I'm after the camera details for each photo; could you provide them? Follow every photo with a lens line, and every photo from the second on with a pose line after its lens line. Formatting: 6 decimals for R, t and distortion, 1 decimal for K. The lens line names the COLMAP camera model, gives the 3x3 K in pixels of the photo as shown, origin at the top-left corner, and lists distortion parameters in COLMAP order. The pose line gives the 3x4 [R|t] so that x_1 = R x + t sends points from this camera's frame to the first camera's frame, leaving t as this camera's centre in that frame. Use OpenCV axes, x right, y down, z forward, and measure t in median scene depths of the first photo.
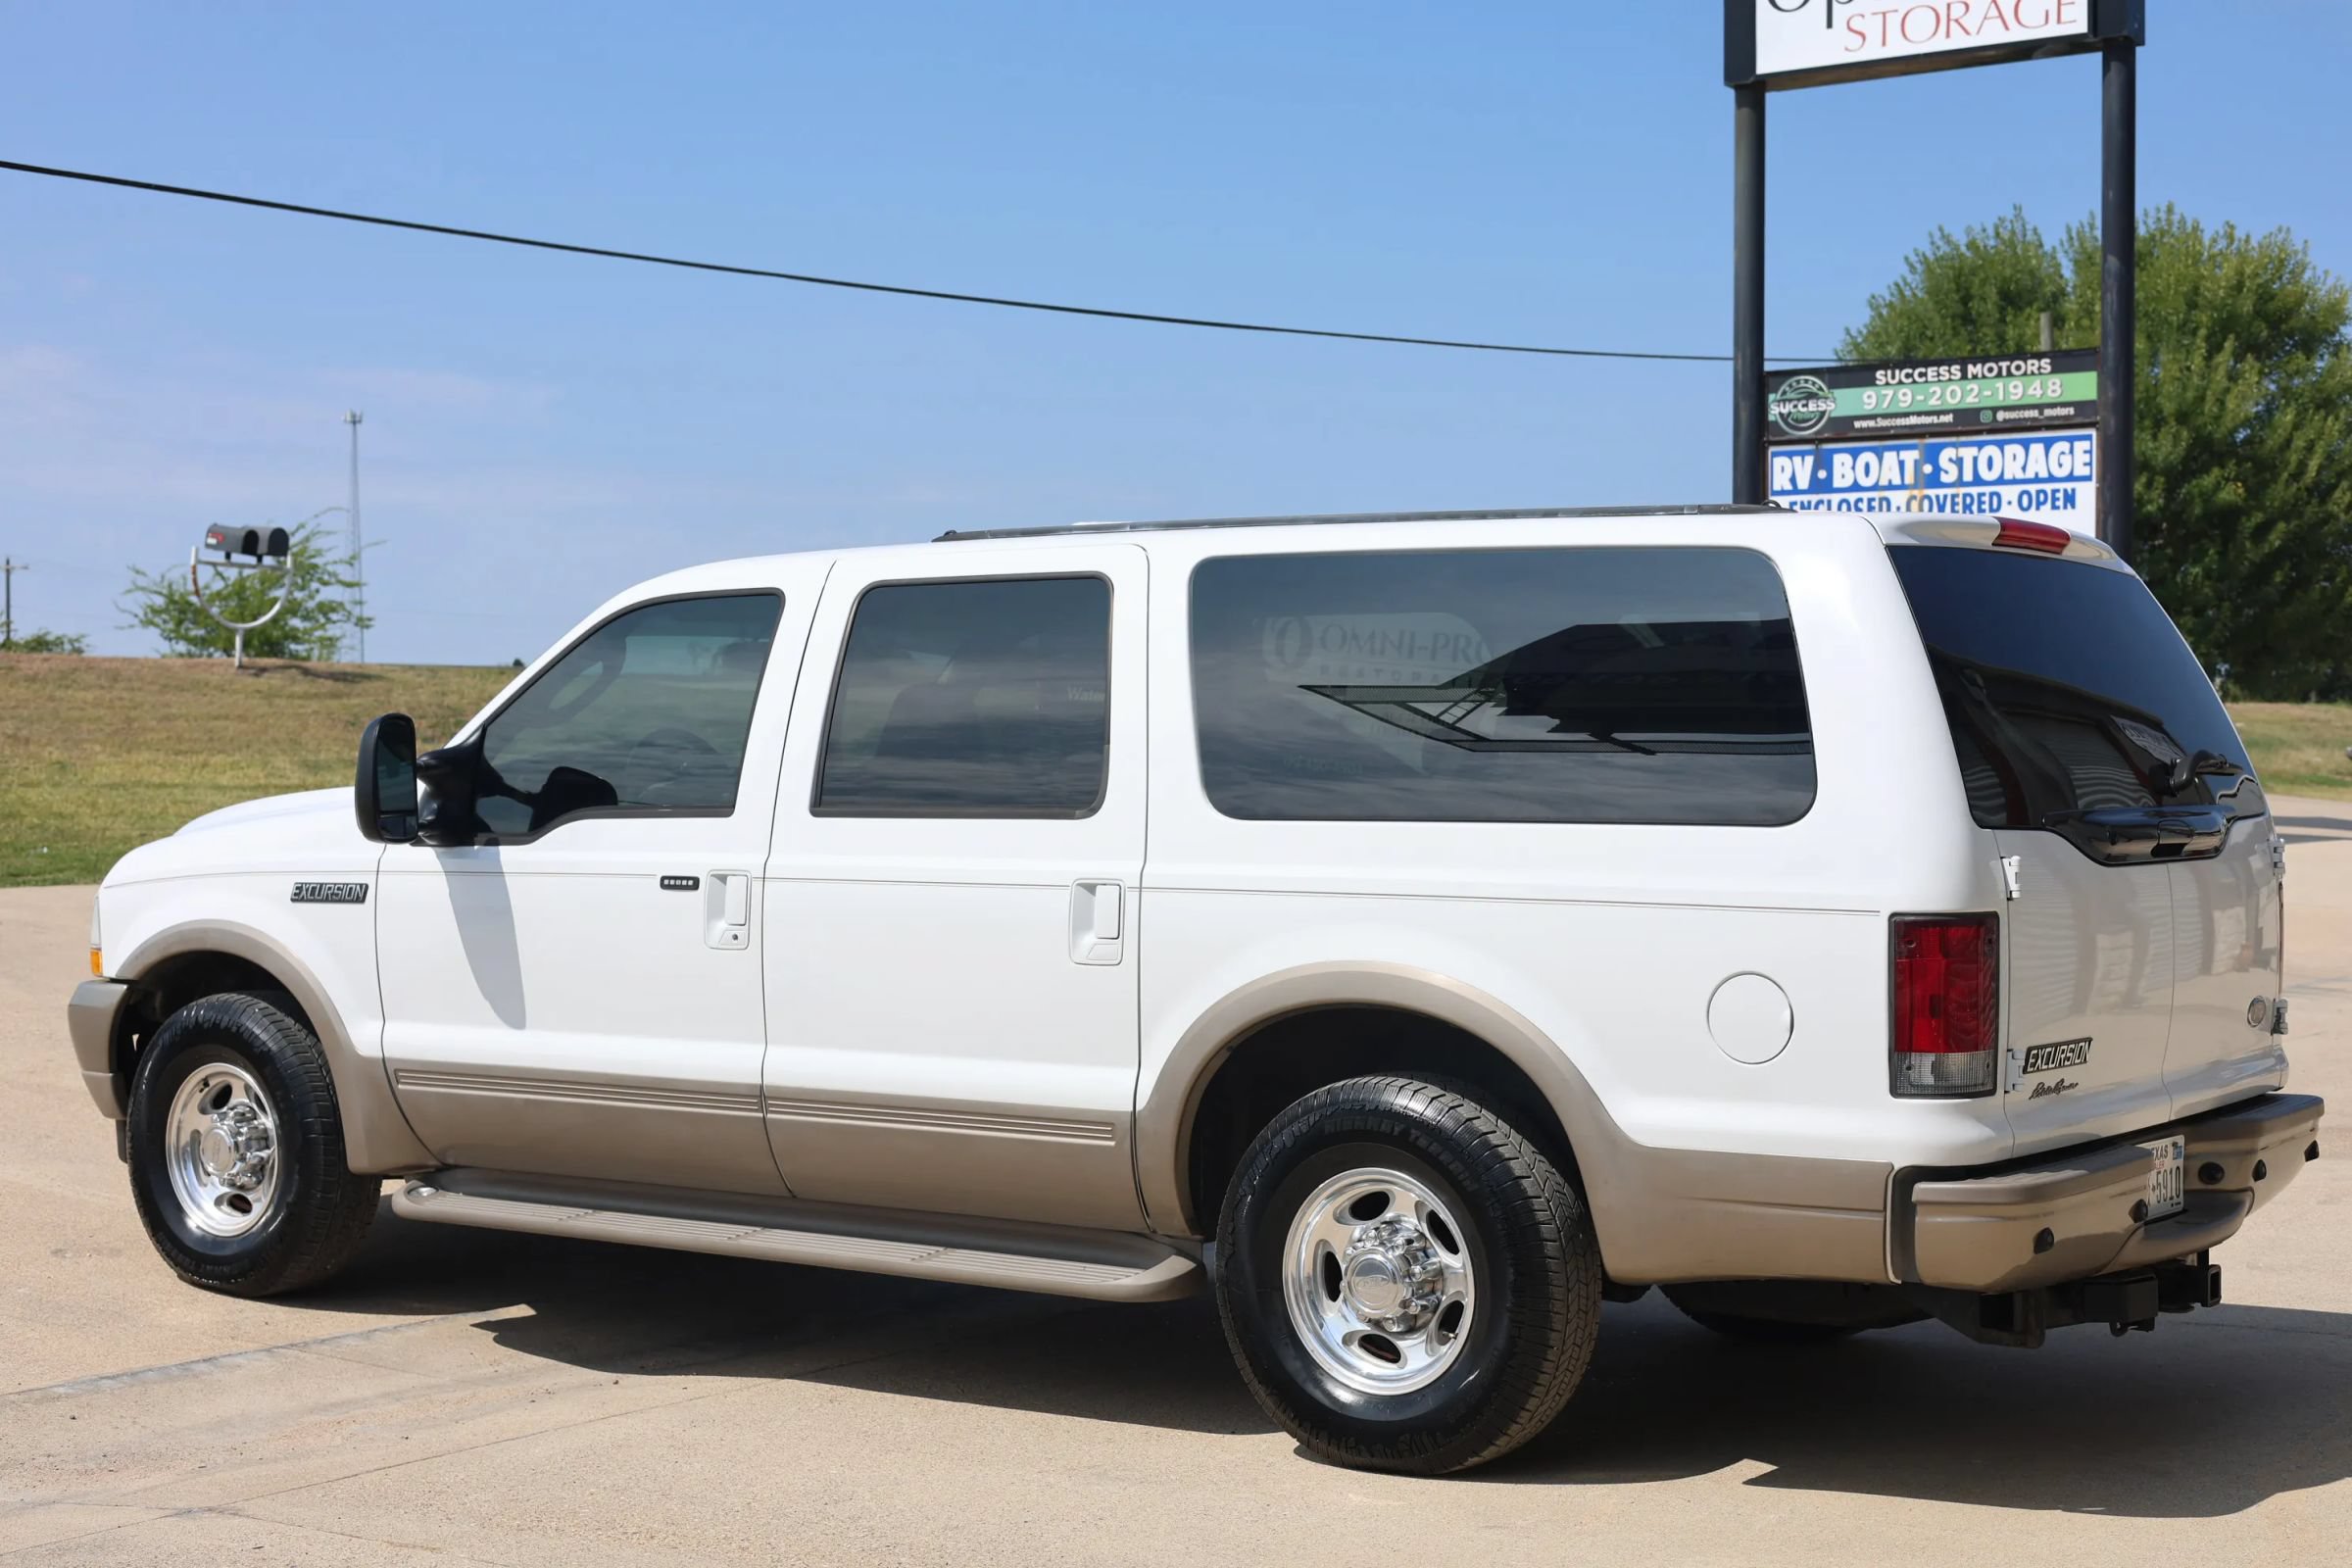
lens RADIAL K [[3305.4, 0, 1181.6], [0, 3305.4, 789.2], [0, 0, 1]] dist [0.082098, -0.335281]
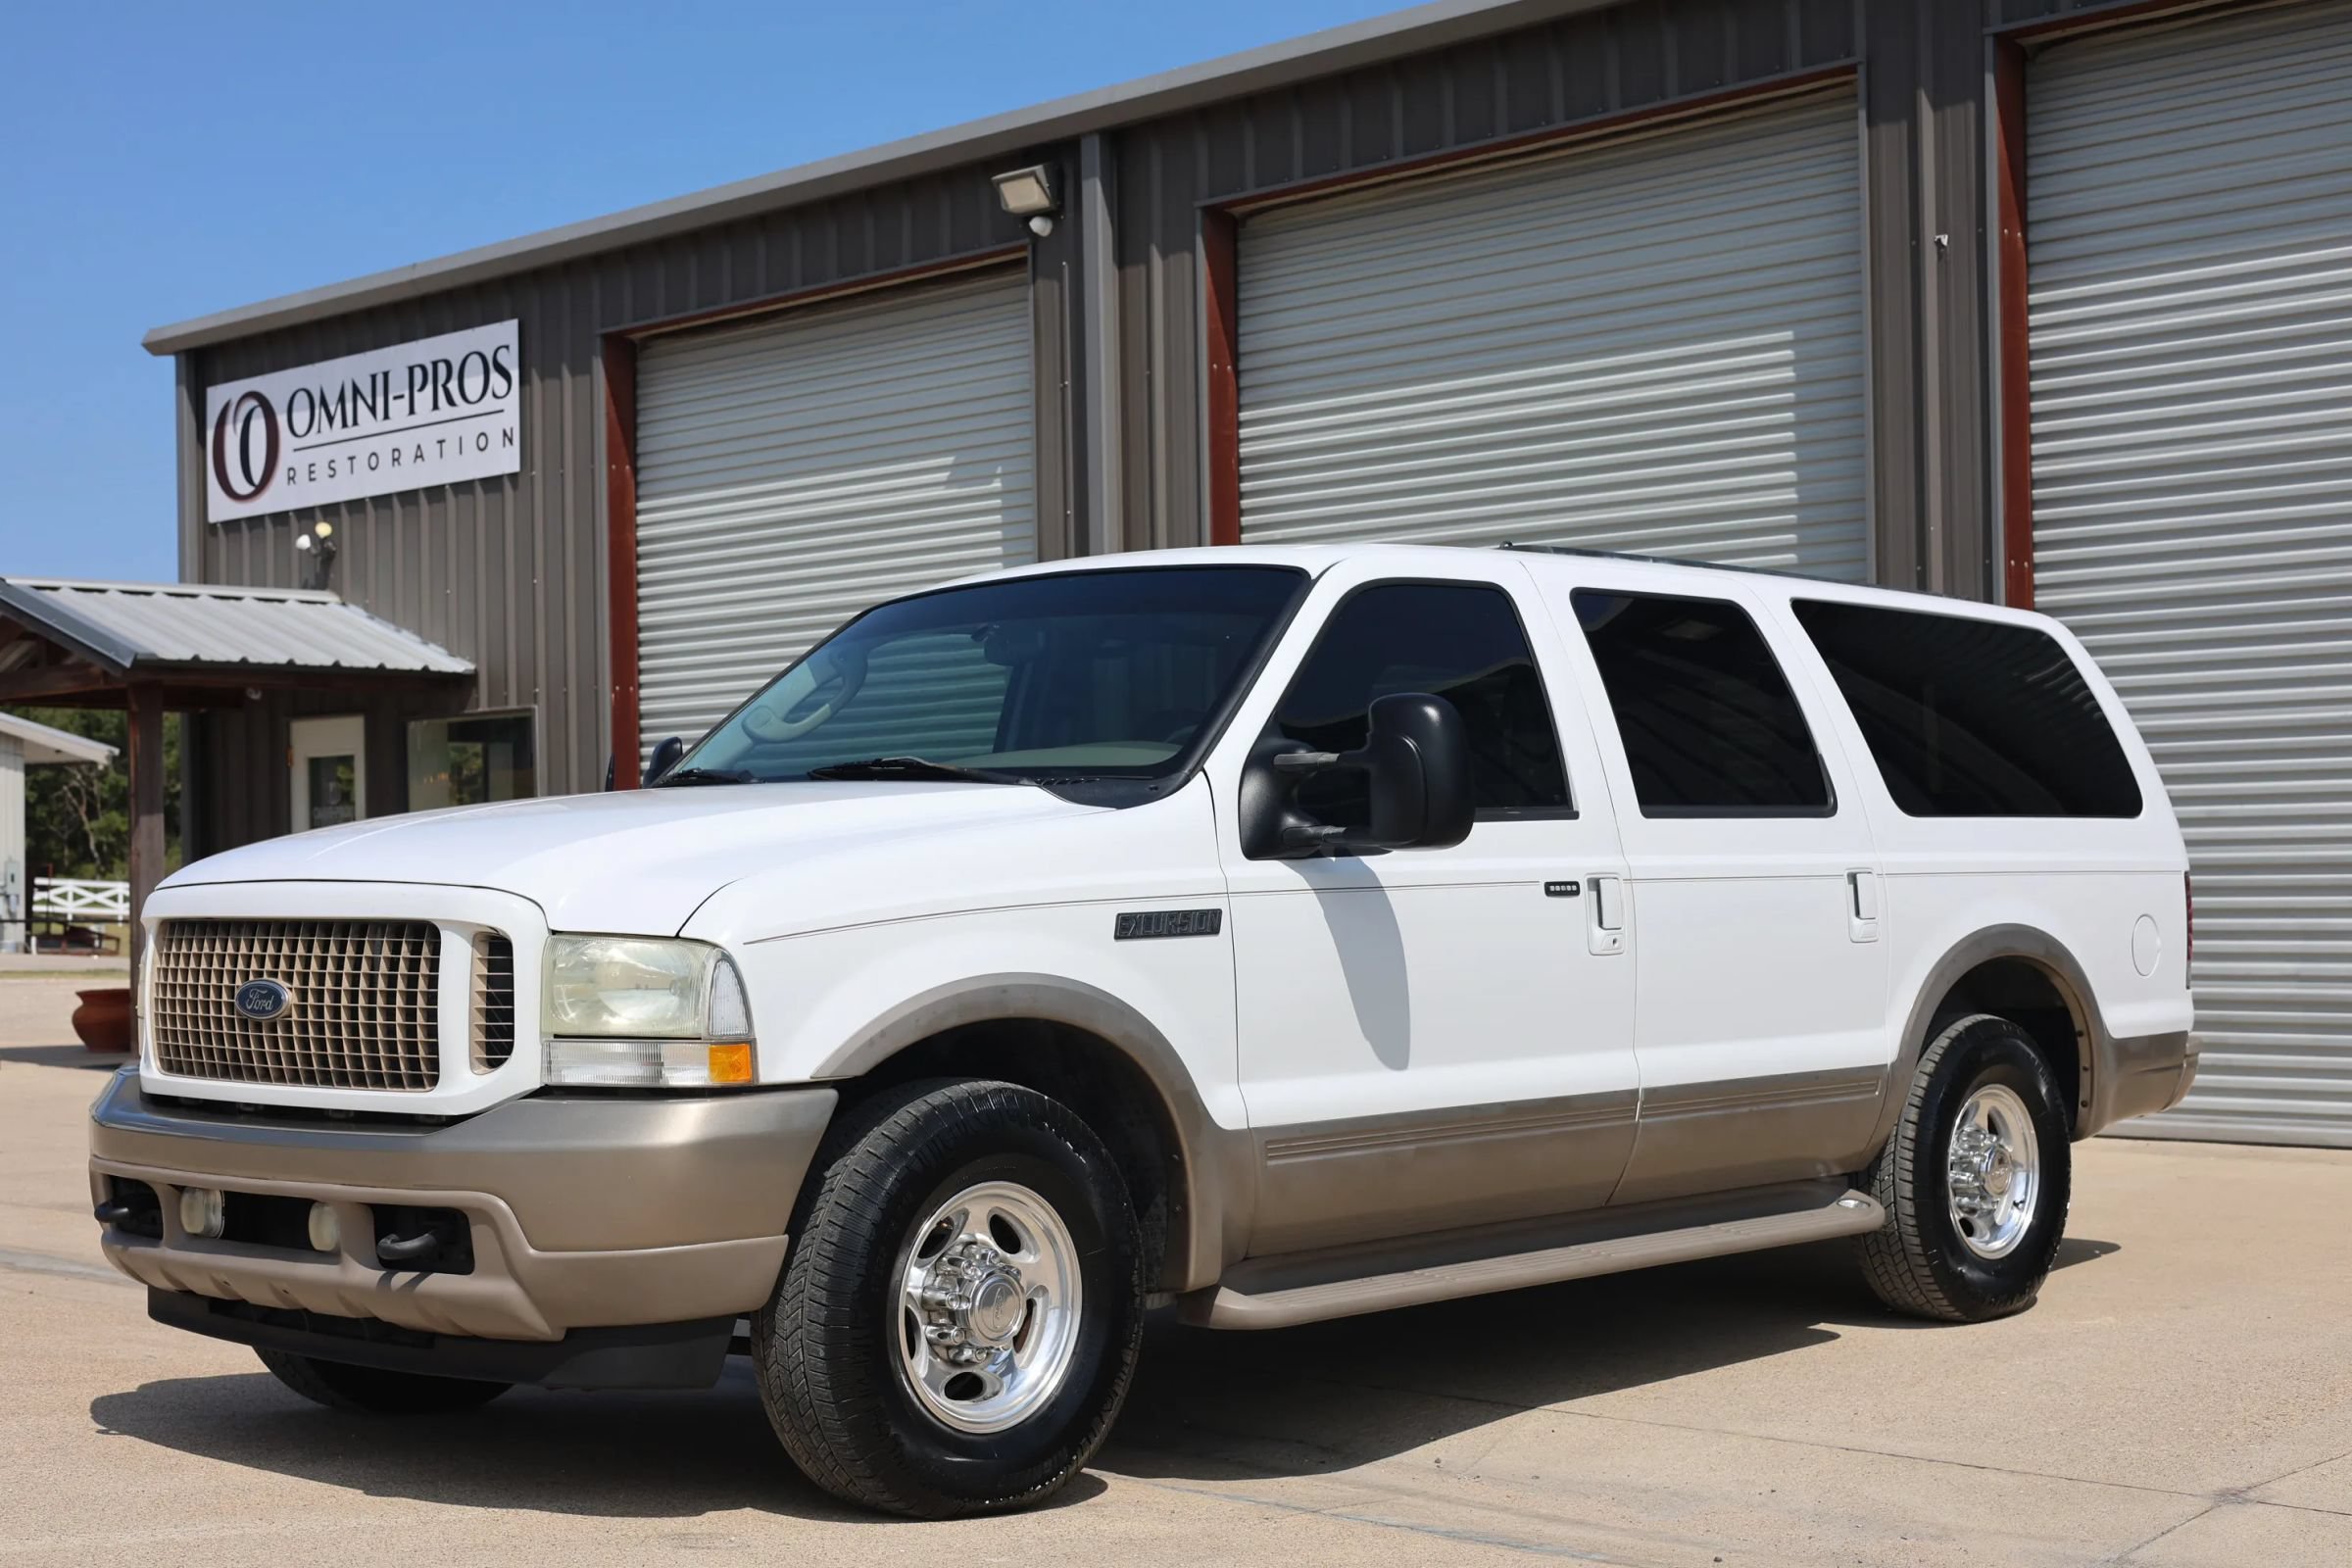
lens RADIAL K [[3305.4, 0, 1181.6], [0, 3305.4, 789.2], [0, 0, 1]] dist [0.082098, -0.335281]
pose [[0.138246, 0.023855, 0.990111, -0.302854], [0.022928, 0.999365, -0.027279, 0.006384], [-0.990133, 0.026472, 0.137611, 0.269094]]
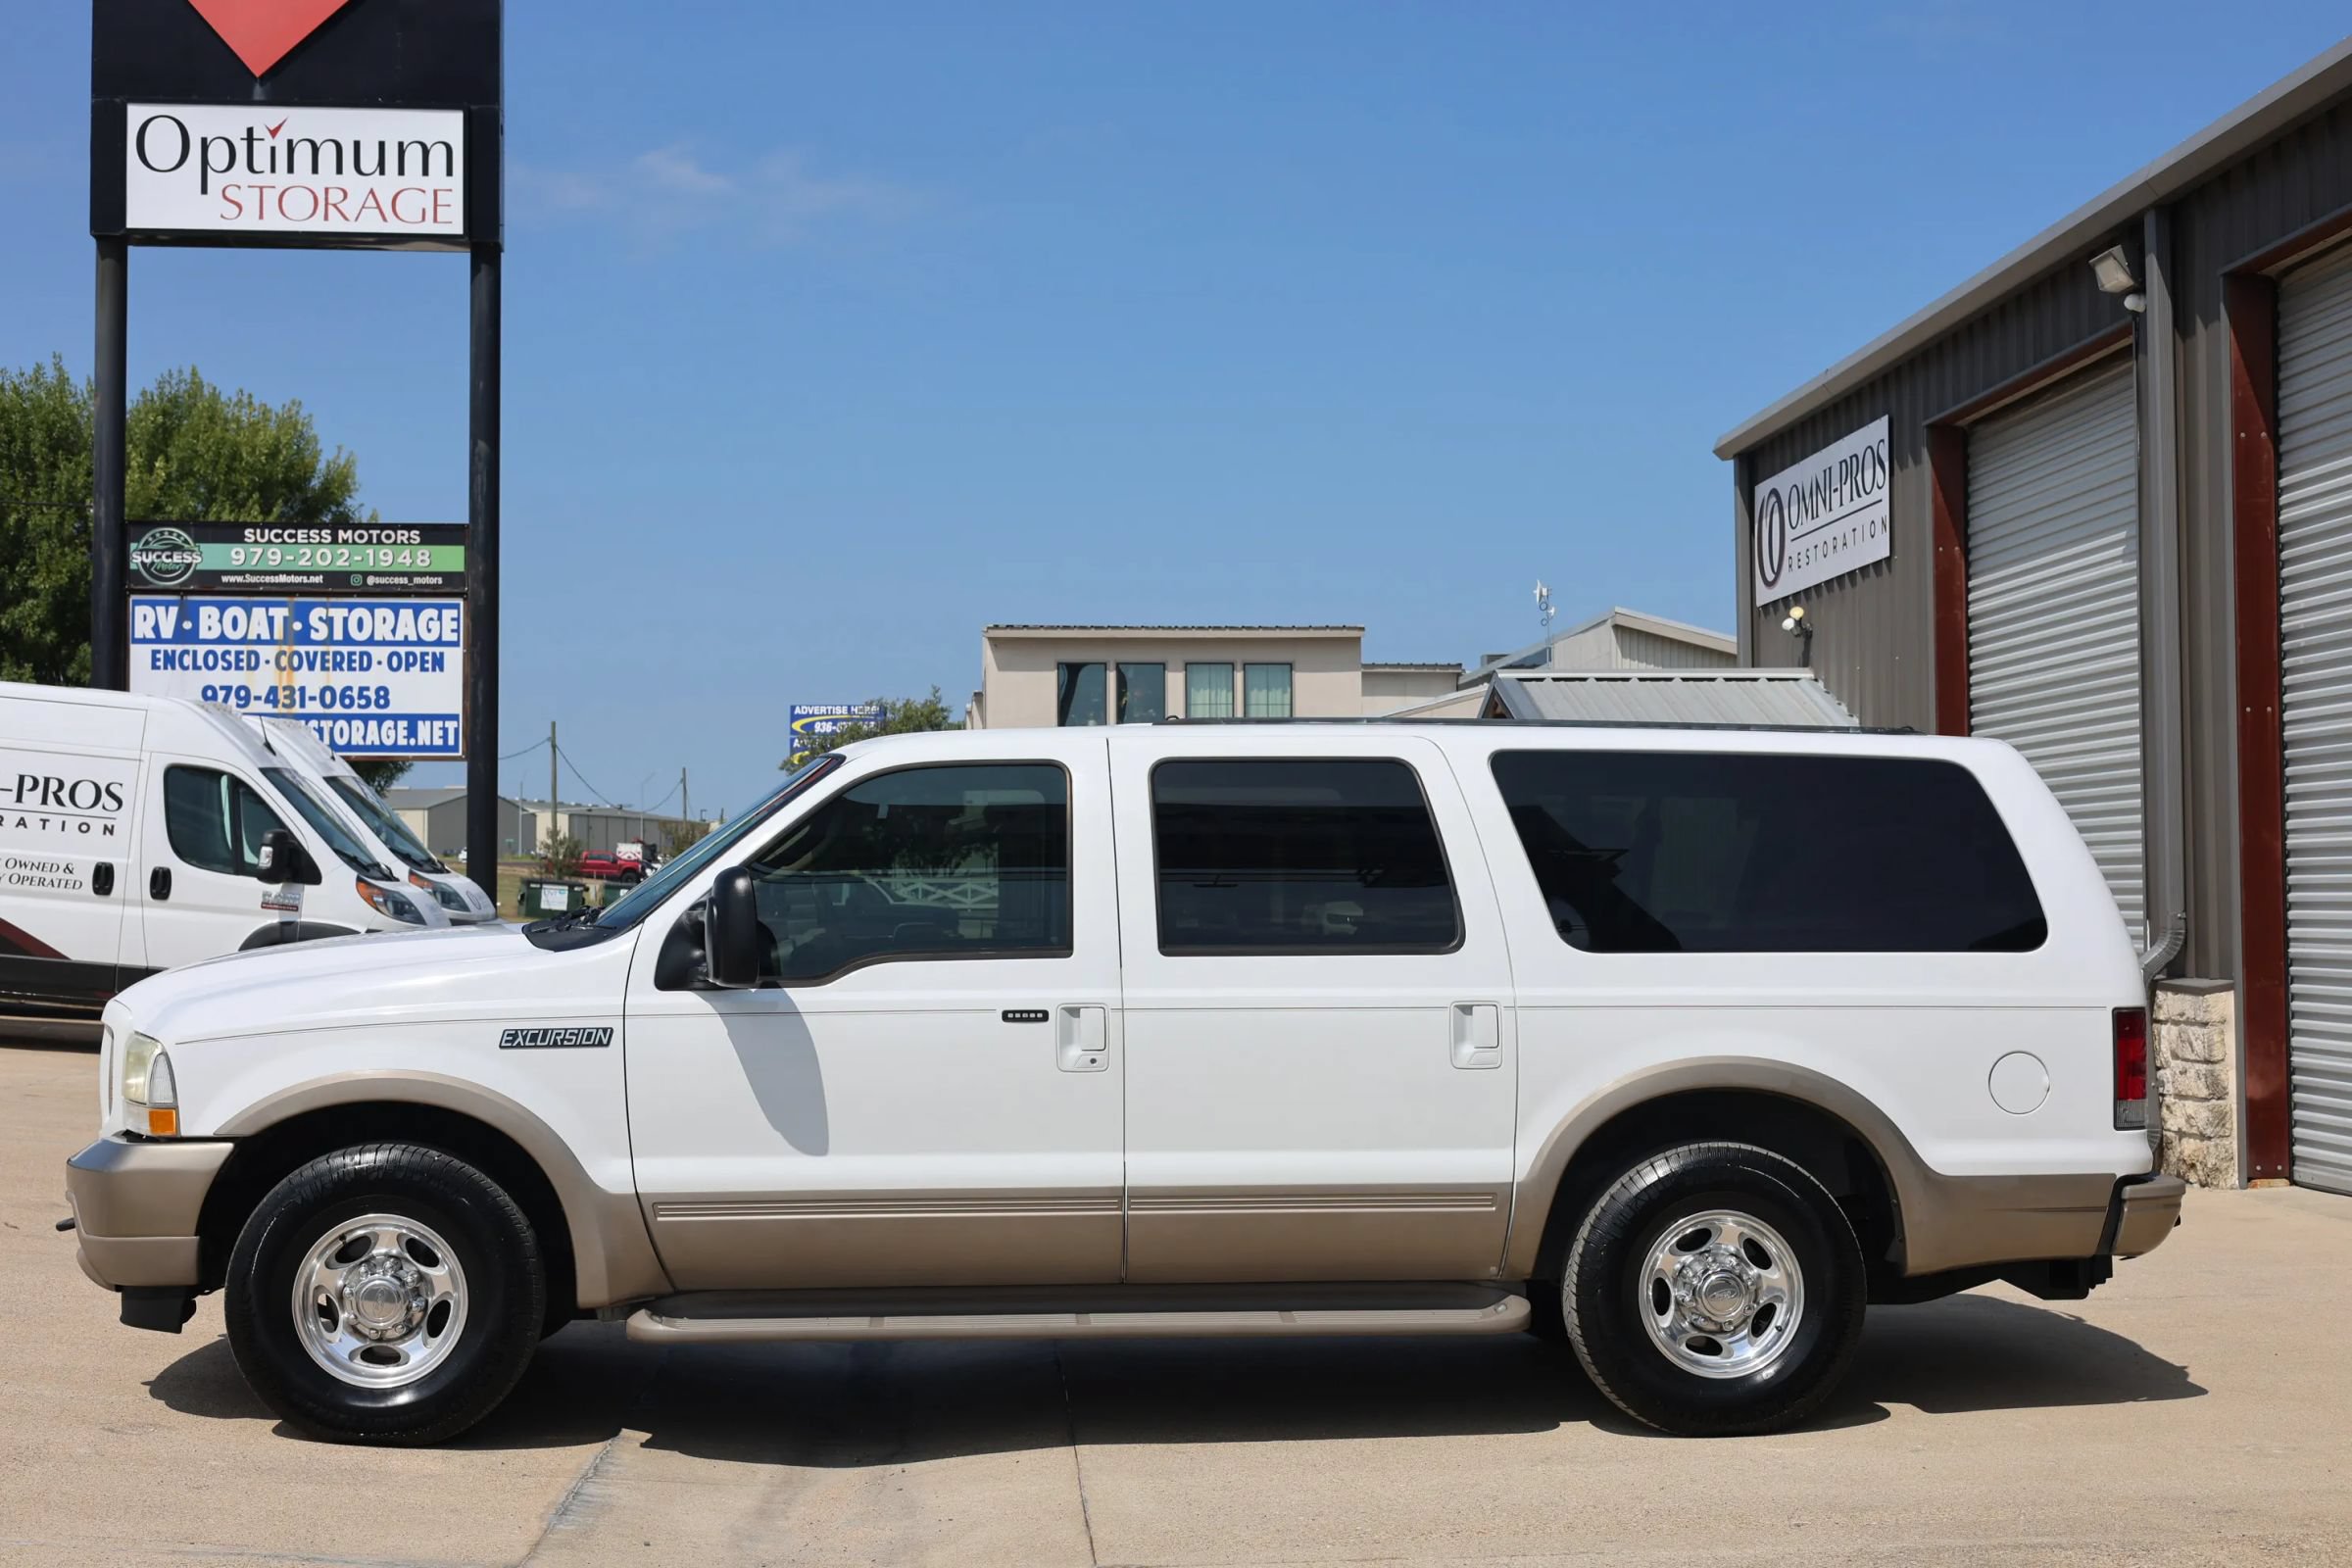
lens RADIAL K [[3305.4, 0, 1181.6], [0, 3305.4, 789.2], [0, 0, 1]] dist [0.082098, -0.335281]
pose [[0.768340, 0.020415, 0.639717, -0.232593], [0.007293, 0.999147, -0.040644, -0.000872], [-0.640001, 0.035894, 0.767535, 0.023072]]
